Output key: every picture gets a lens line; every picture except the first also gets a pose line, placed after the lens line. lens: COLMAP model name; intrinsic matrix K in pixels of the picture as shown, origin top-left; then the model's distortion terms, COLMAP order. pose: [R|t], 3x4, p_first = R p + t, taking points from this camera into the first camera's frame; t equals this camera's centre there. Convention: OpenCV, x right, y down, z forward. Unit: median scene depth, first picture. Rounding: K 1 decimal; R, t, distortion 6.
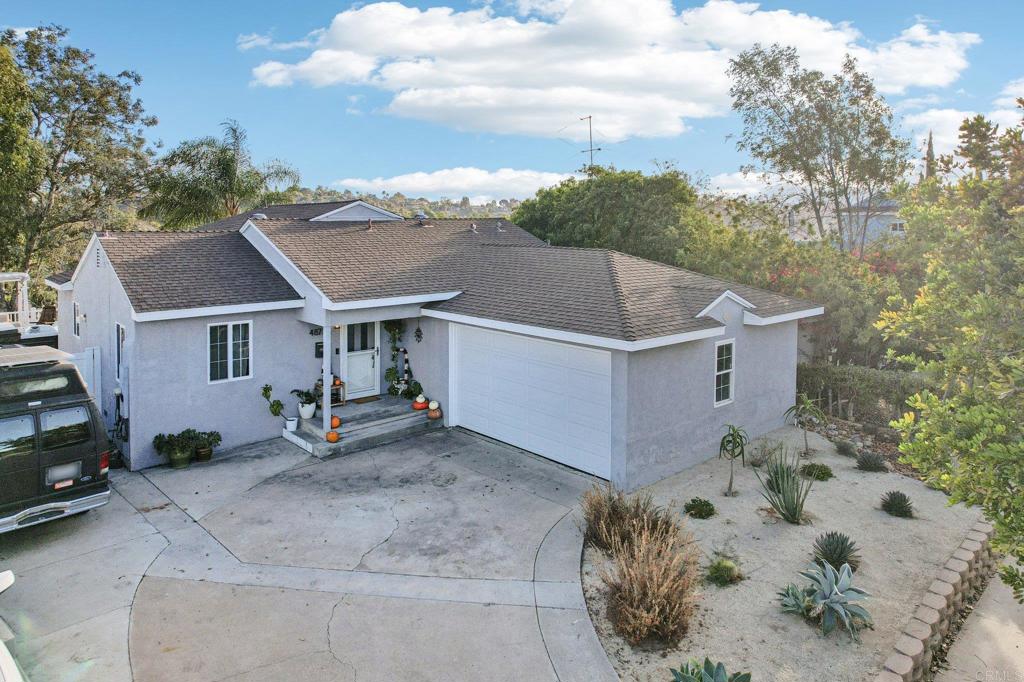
lens RADIAL K [[660.1, 0, 491.8], [0, 660.1, 158.8], [0, 0, 1]] dist [-0.020496, -0.000323]
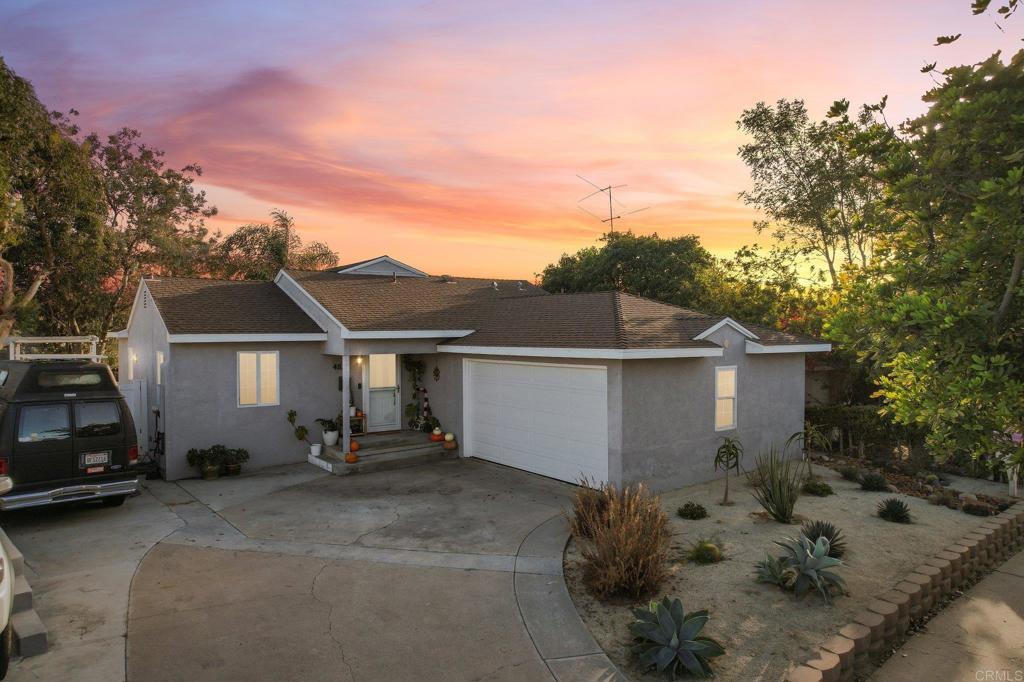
lens RADIAL K [[624.0, 0, 492.9], [0, 624.0, 264.6], [0, 0, 1]] dist [-0.022176, 0.002097]
pose [[0.996939, -0.012733, -0.077141, 0.082909], [0.011659, 0.999829, -0.014364, 0.150755], [0.077311, 0.013421, 0.996917, 0.006321]]
